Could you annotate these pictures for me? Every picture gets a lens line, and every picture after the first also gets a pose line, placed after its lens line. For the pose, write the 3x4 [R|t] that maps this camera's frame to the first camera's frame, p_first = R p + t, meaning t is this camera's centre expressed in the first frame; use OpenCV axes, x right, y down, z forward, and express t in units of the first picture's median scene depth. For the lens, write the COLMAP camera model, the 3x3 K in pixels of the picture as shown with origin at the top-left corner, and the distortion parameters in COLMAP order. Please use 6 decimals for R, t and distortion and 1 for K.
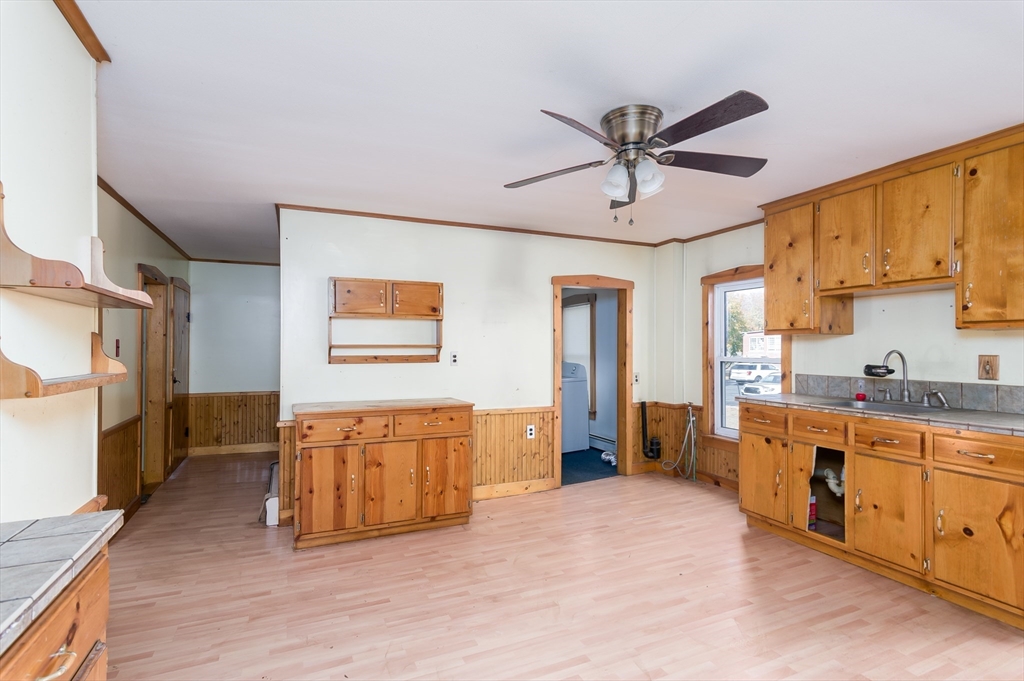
lens RADIAL K [[501.1, 0, 512.7], [0, 501.1, 349.4], [0, 0, 1]] dist [0.000175, 0.000277]
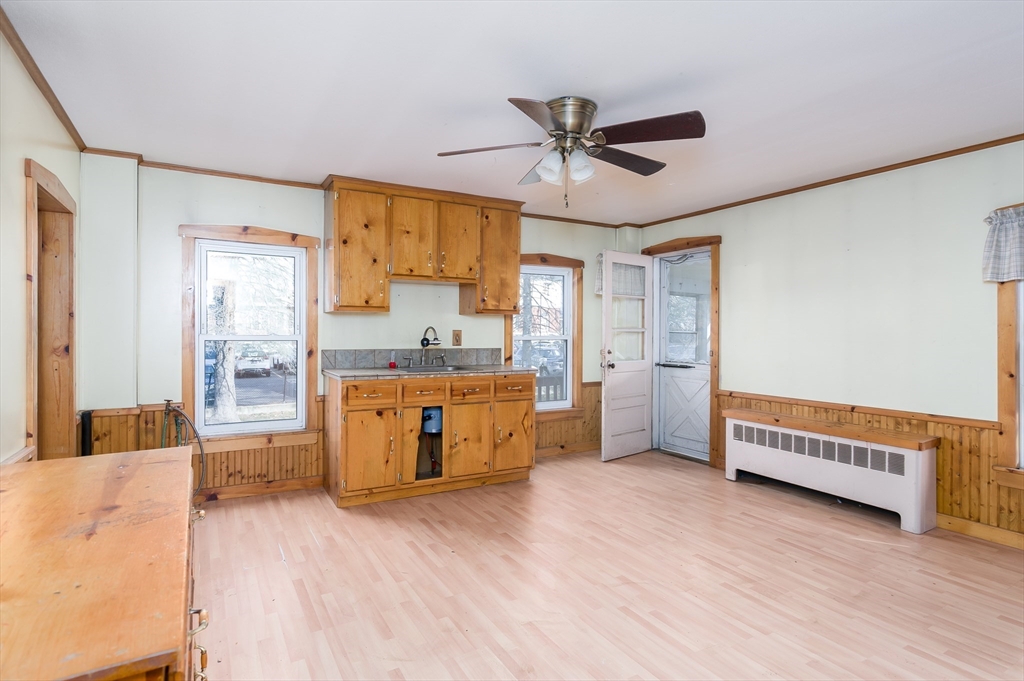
lens RADIAL K [[529.6, 0, 497.4], [0, 529.6, 339.8], [0, 0, 1]] dist [0.001700, 0.000079]
pose [[-0.106300, -0.020659, 0.994120, -0.703487], [-0.006284, 0.999778, 0.020104, 0.007125], [-0.994314, -0.004110, -0.106406, 1.018021]]
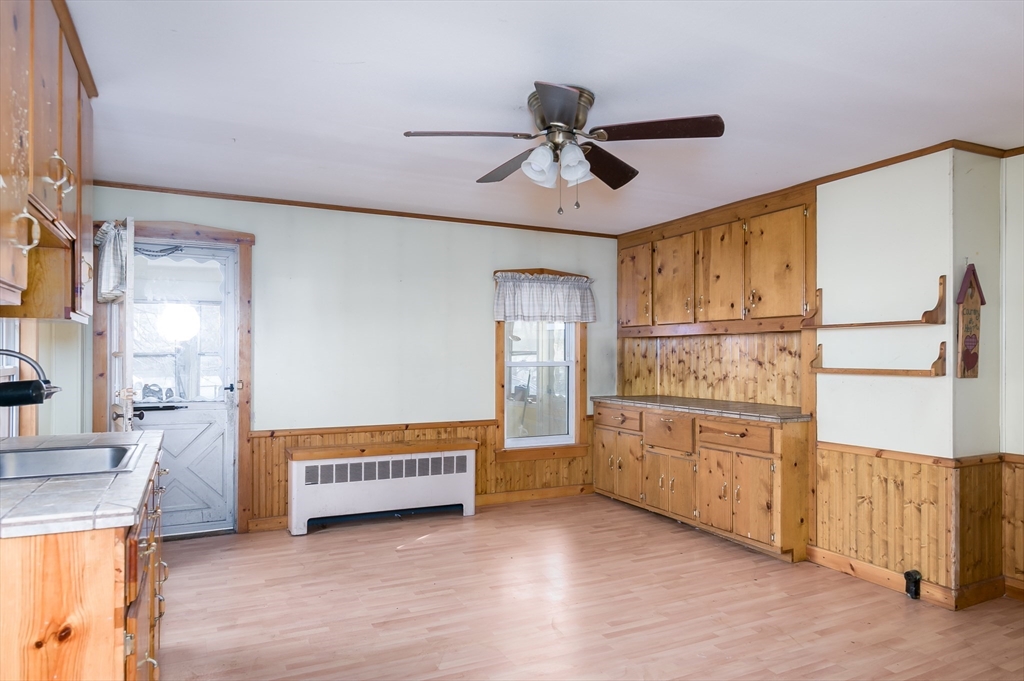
lens RADIAL K [[621.9, 0, 512.0], [0, 621.9, 340.5], [0, 0, 1]] dist [0.002023, 0.001184]
pose [[-0.998706, -0.005216, -0.050595, 0.308611], [-0.003795, 0.999597, -0.028137, 0.010224], [0.050721, -0.027909, -0.998323, 1.718059]]
